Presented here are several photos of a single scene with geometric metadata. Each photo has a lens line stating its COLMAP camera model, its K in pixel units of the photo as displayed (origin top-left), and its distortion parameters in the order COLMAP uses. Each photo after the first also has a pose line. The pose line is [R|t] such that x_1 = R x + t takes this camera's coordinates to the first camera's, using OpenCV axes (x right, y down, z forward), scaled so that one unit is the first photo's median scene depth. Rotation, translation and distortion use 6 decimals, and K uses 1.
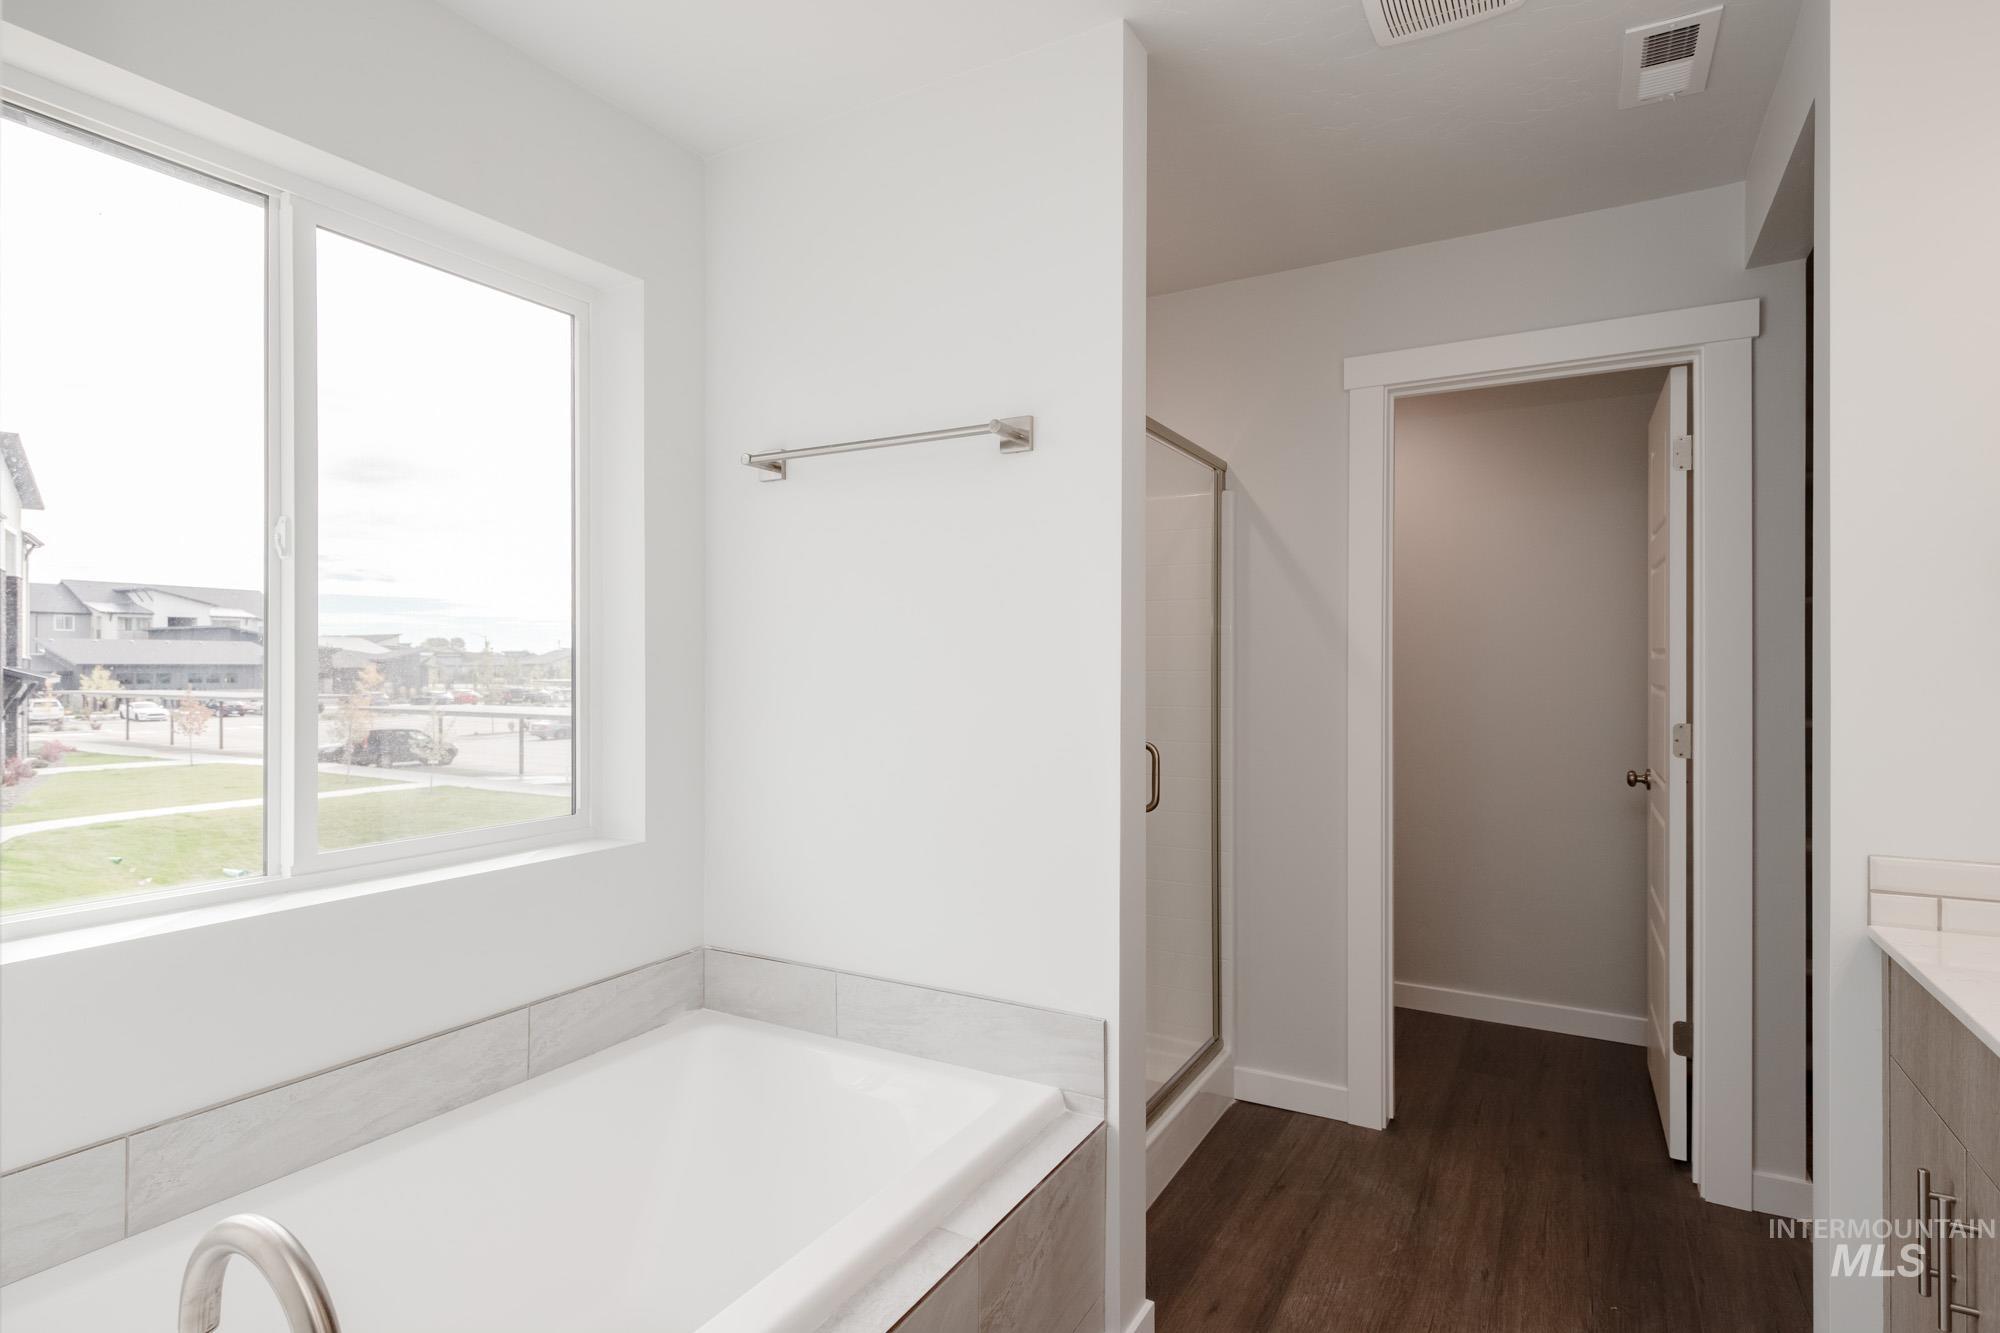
lens RADIAL K [[1016.0, 0, 996.2], [0, 1016.0, 663.9], [0, 0, 1]] dist [0.026934, -0.014035]
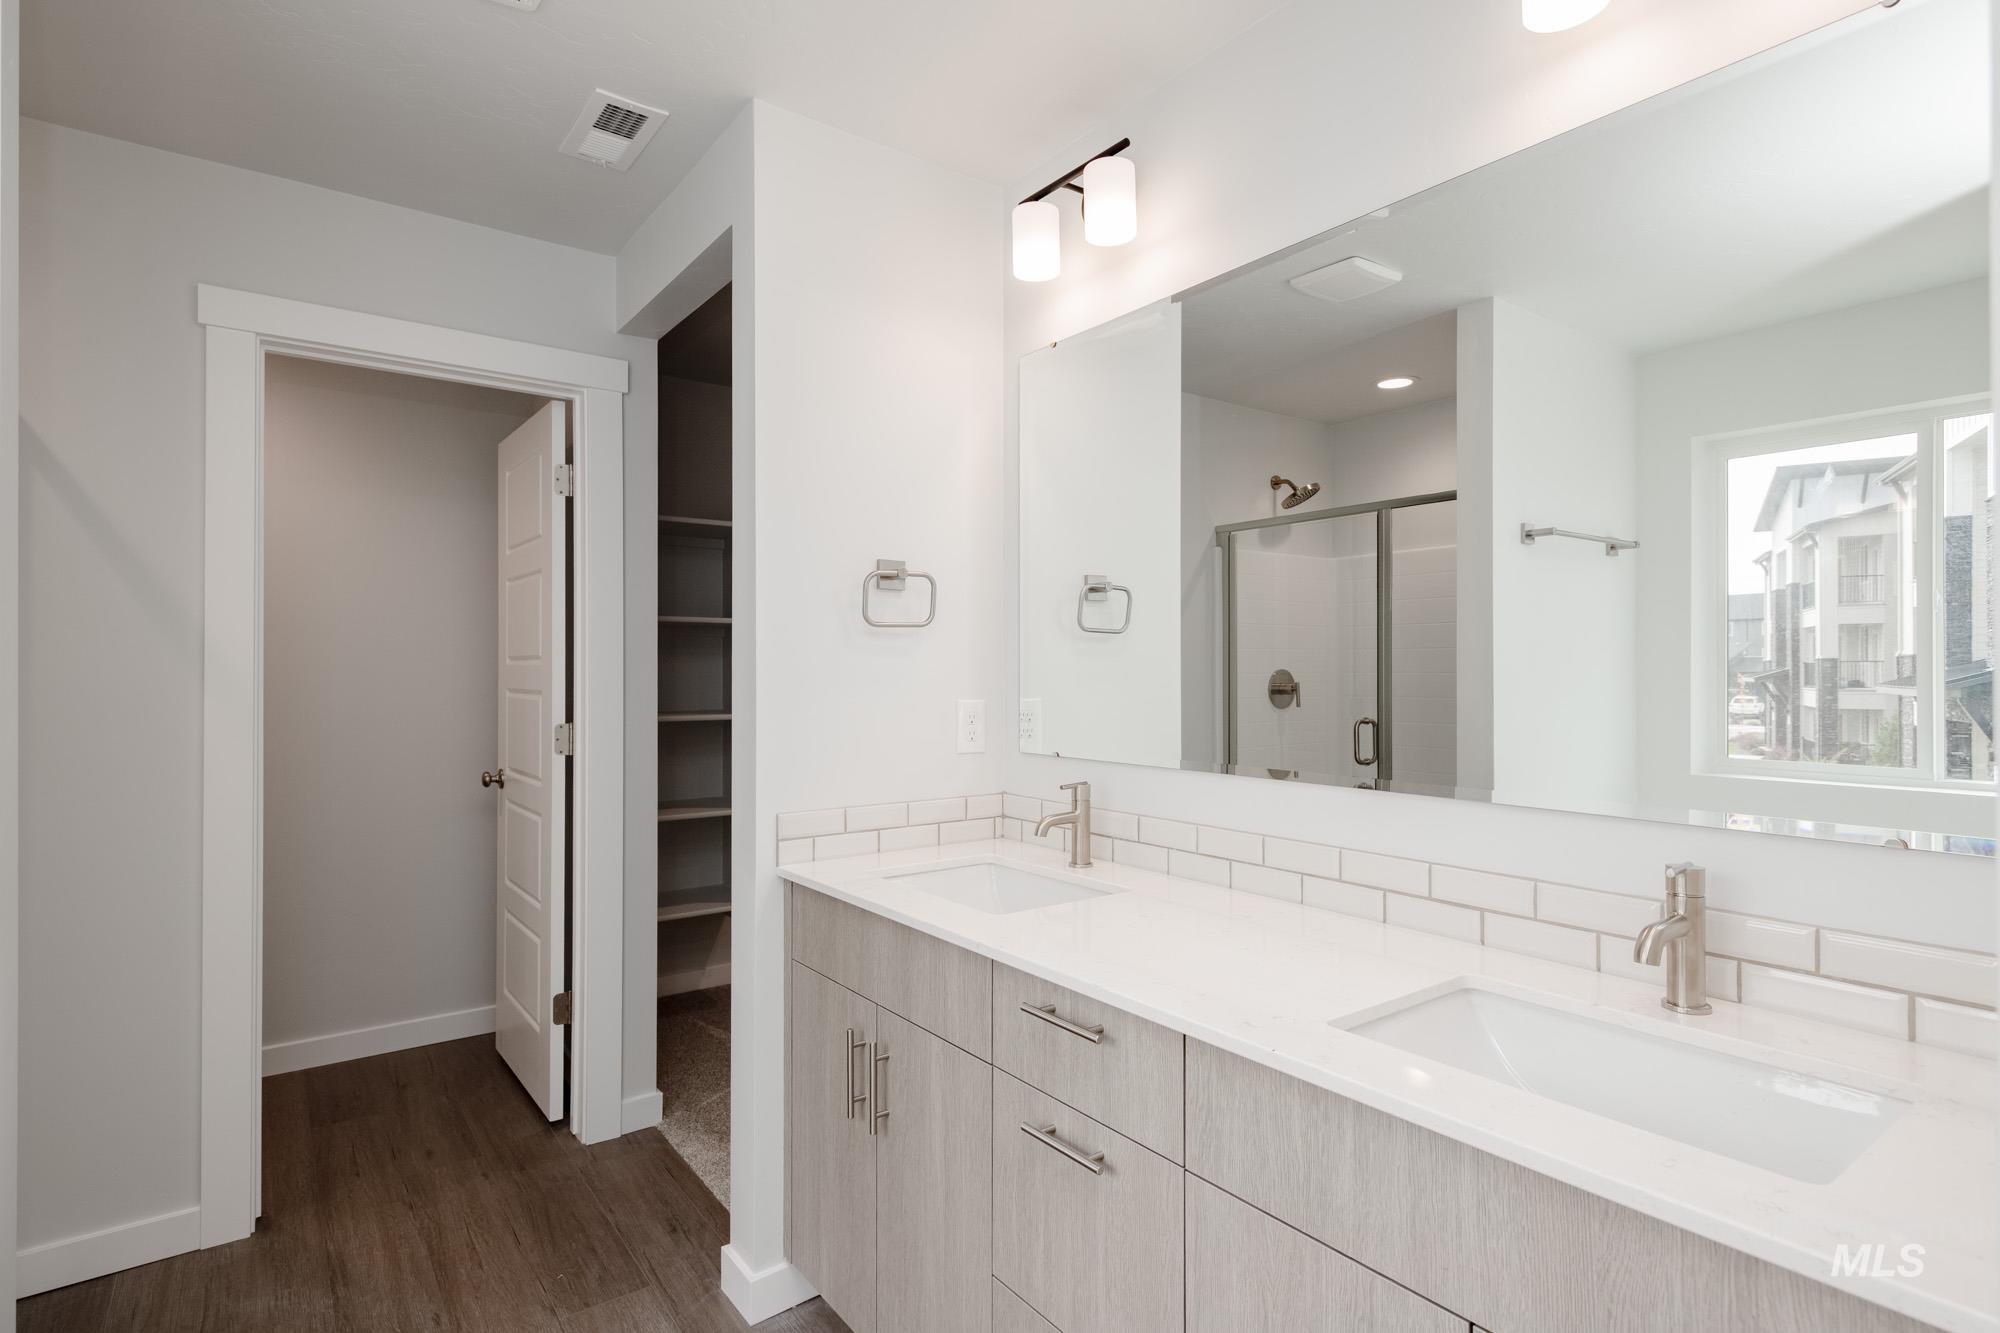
lens RADIAL K [[1013.4, 0, 1000.0], [0, 1013.4, 666.5], [0, 0, 1]] dist [0.014282, -0.001809]
pose [[0.409031, 0.003381, 0.912514, -0.140065], [-0.000455, 0.999994, -0.003502, 0.000002], [-0.912520, 0.001017, 0.409030, 0.121020]]
